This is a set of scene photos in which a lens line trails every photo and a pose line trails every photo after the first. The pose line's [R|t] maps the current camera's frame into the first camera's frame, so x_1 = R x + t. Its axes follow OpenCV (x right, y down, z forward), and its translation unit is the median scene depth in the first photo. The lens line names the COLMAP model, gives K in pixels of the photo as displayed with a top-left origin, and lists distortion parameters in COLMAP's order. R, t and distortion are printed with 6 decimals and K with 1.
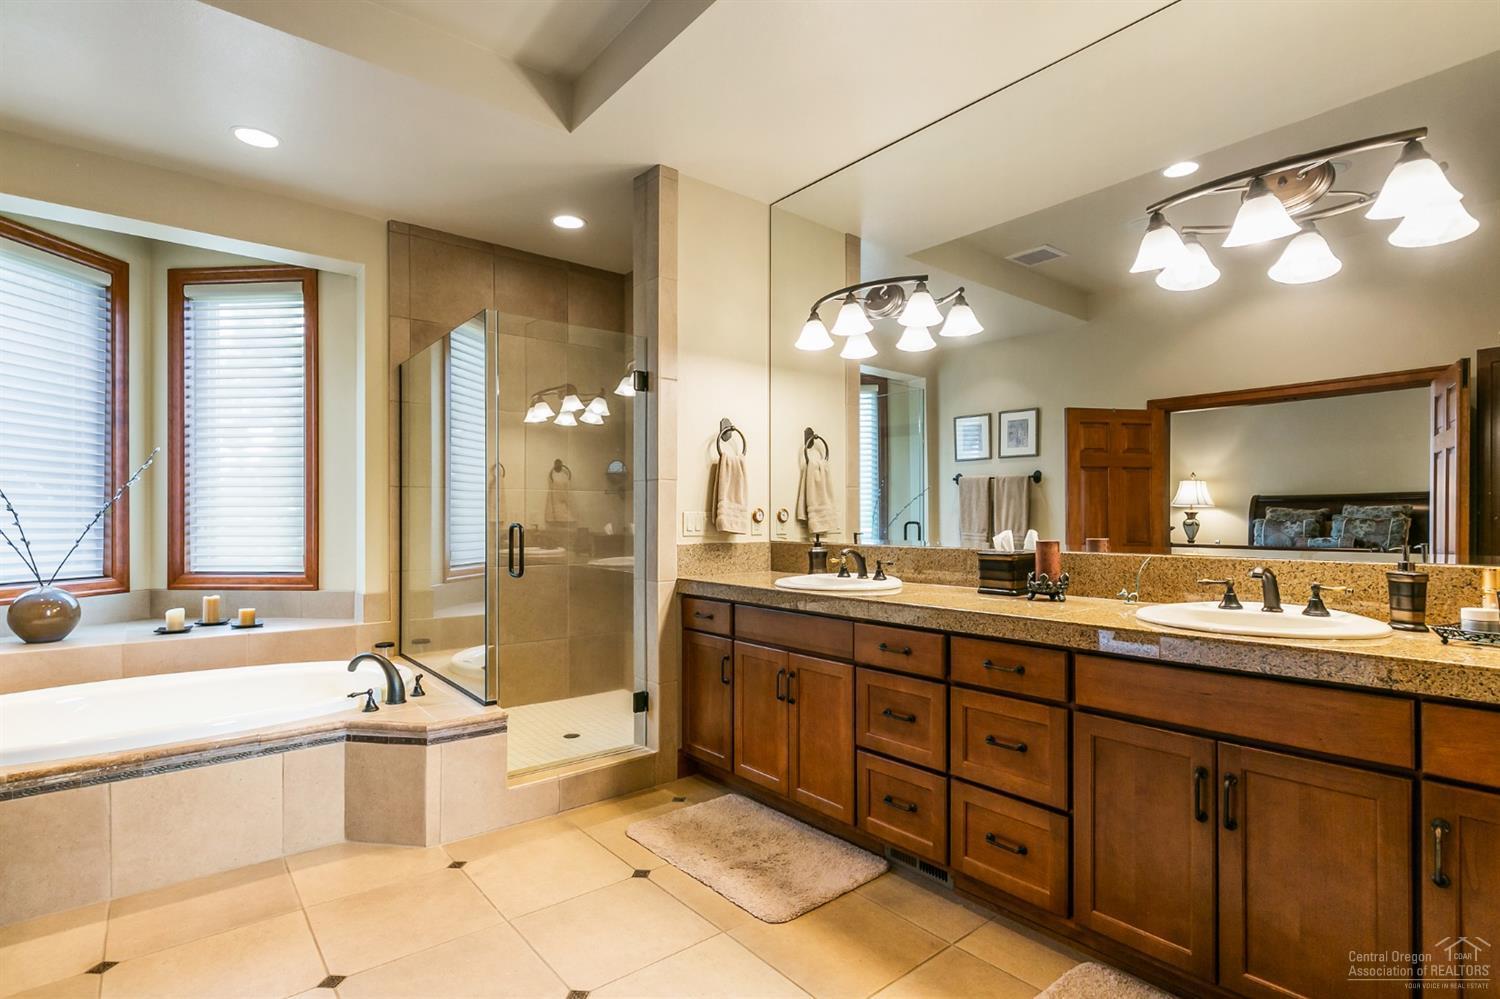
lens RADIAL K [[719.8, 0, 752.8], [0, 719.8, 511.6], [0, 0, 1]] dist [-0.000692, -0.000456]
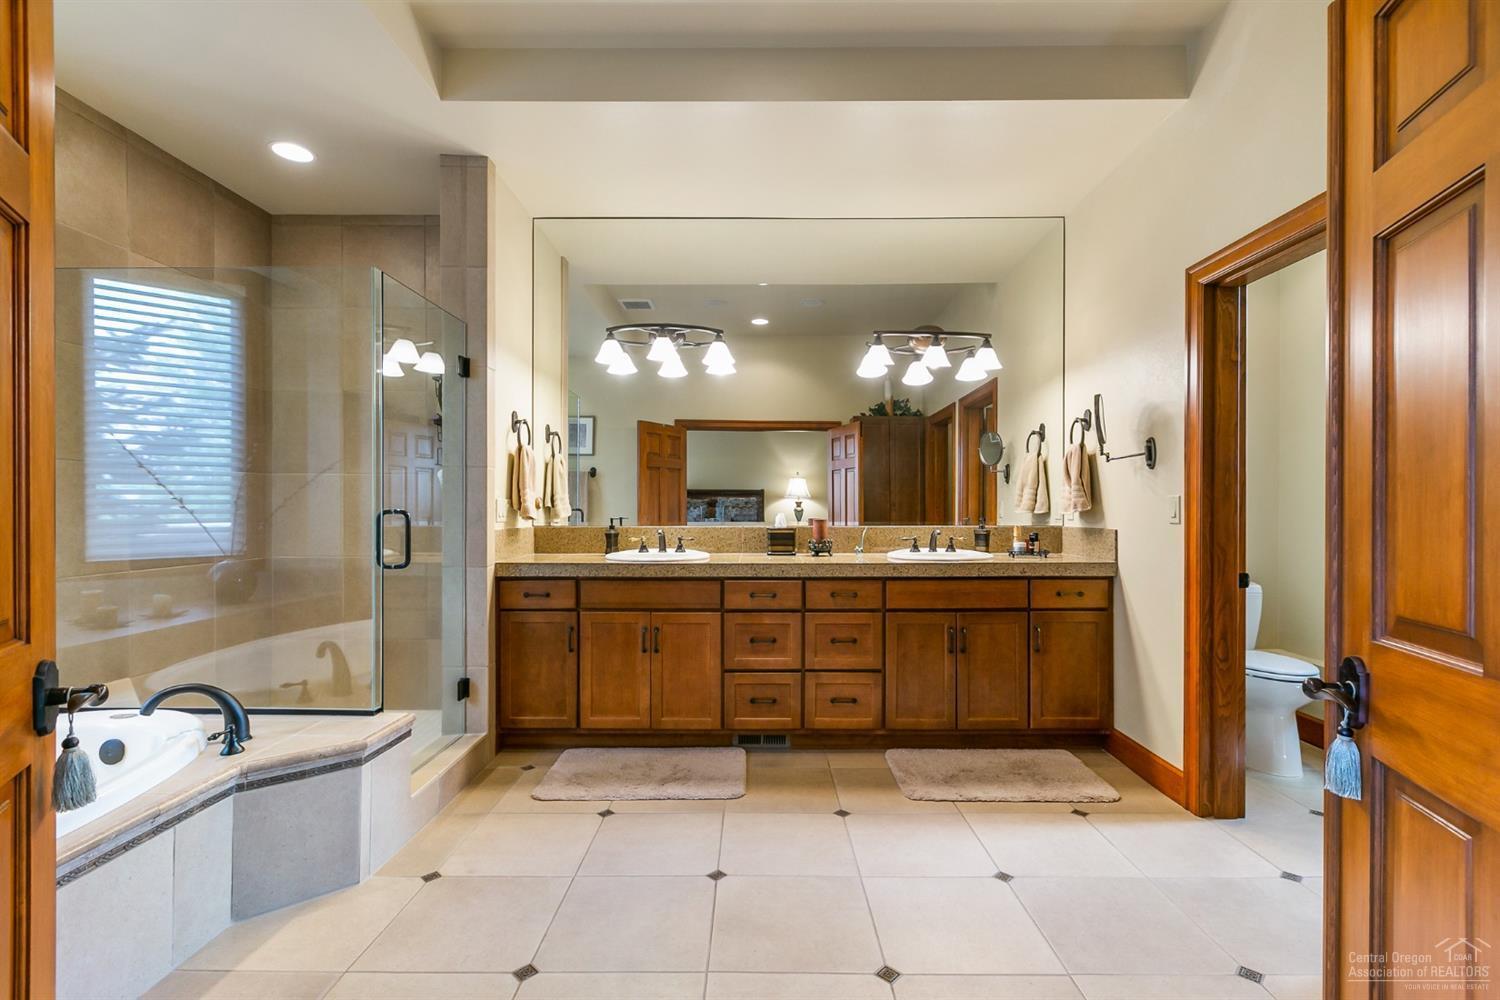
lens RADIAL K [[676.1, 0, 750.0], [0, 676.1, 500.0], [0, 0, 1]] dist [0.000574, -0.000134]
pose [[0.651093, 0.008833, 0.758946, -0.797505], [-0.008577, 0.999954, -0.004280, 0.004529], [-0.758949, -0.003723, 0.651139, 0.118375]]
